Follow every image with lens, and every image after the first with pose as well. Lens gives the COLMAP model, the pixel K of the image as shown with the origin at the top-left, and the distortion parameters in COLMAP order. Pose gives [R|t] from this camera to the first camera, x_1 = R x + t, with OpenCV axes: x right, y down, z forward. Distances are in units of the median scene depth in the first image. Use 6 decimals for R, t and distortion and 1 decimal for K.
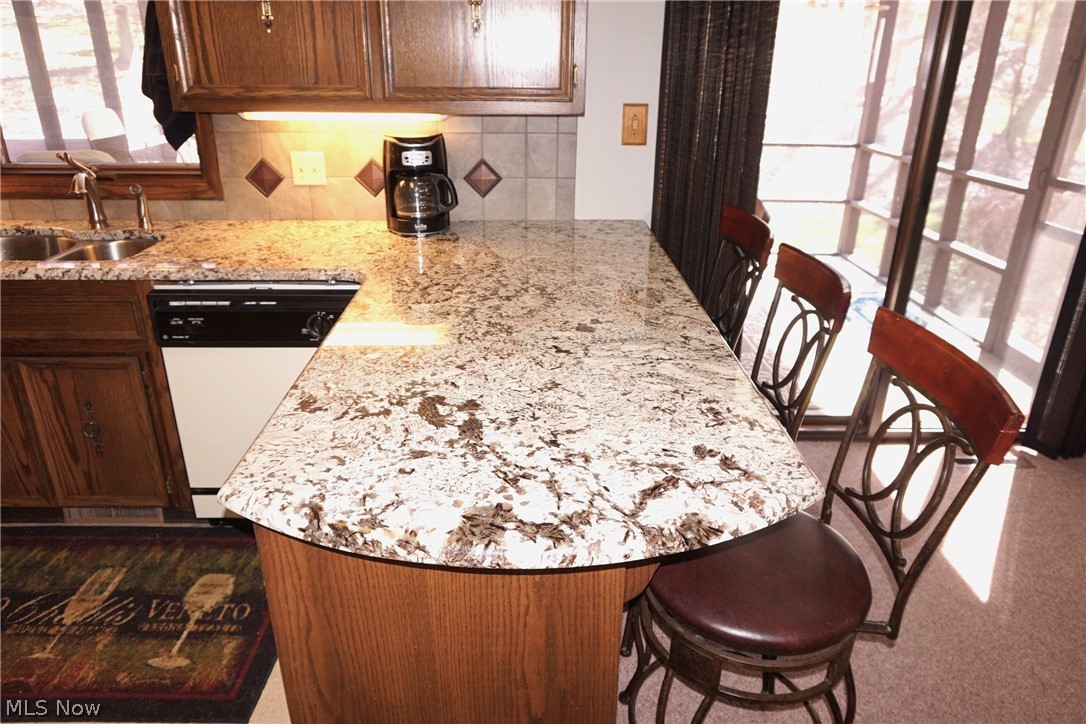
lens RADIAL K [[725.0, 0, 538.9], [0, 725.0, 353.5], [0, 0, 1]] dist [-0.029635, 0.012999]
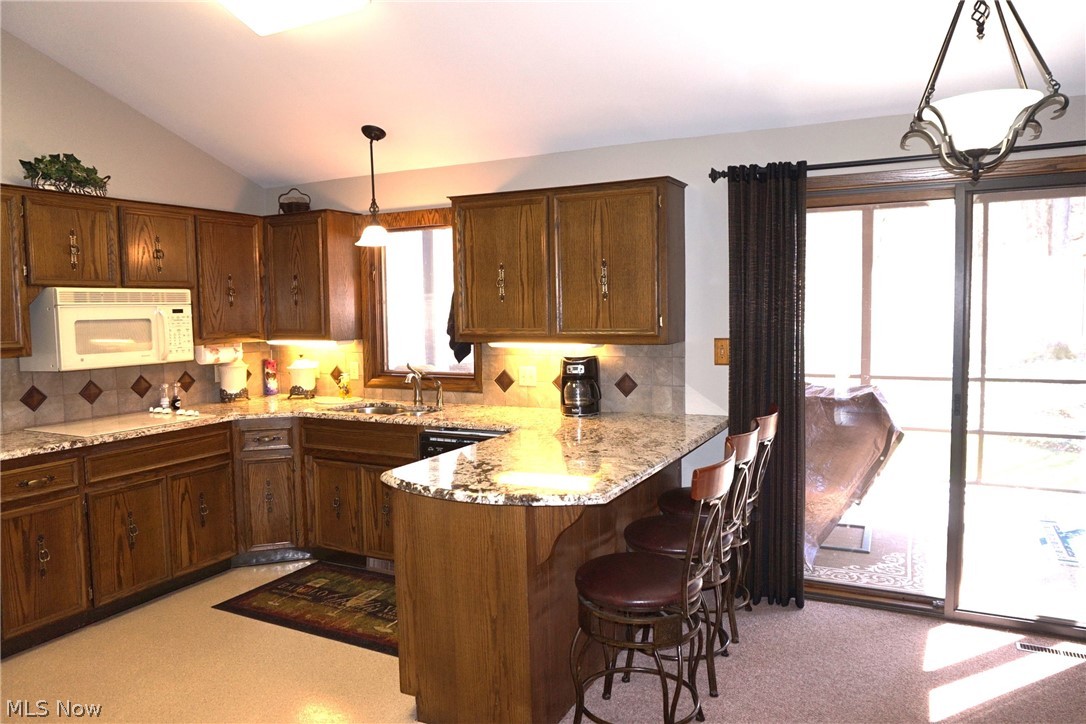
lens RADIAL K [[725.0, 0, 540.6], [0, 725.0, 368.5], [0, 0, 1]] dist [-0.029635, 0.012999]
pose [[0.881794, 0.013342, -0.471445, 0.666780], [-0.157766, 0.950360, -0.268191, 0.230894], [0.444464, 0.310868, 0.840127, -0.537955]]
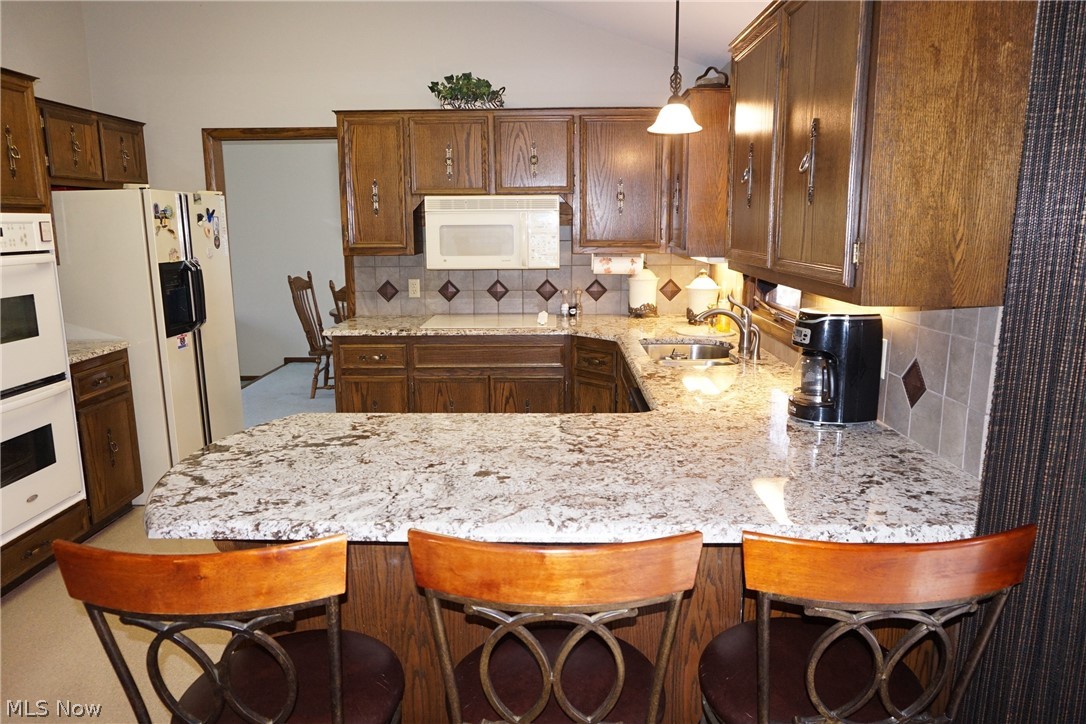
lens RADIAL K [[725.0, 0, 544.4], [0, 725.0, 363.7], [0, 0, 1]] dist [-0.029635, 0.012999]
pose [[-0.030505, 0.180717, -0.983062, 0.889902], [-0.380716, 0.907280, 0.178600, -0.333930], [0.924189, 0.379716, 0.041126, 0.822221]]
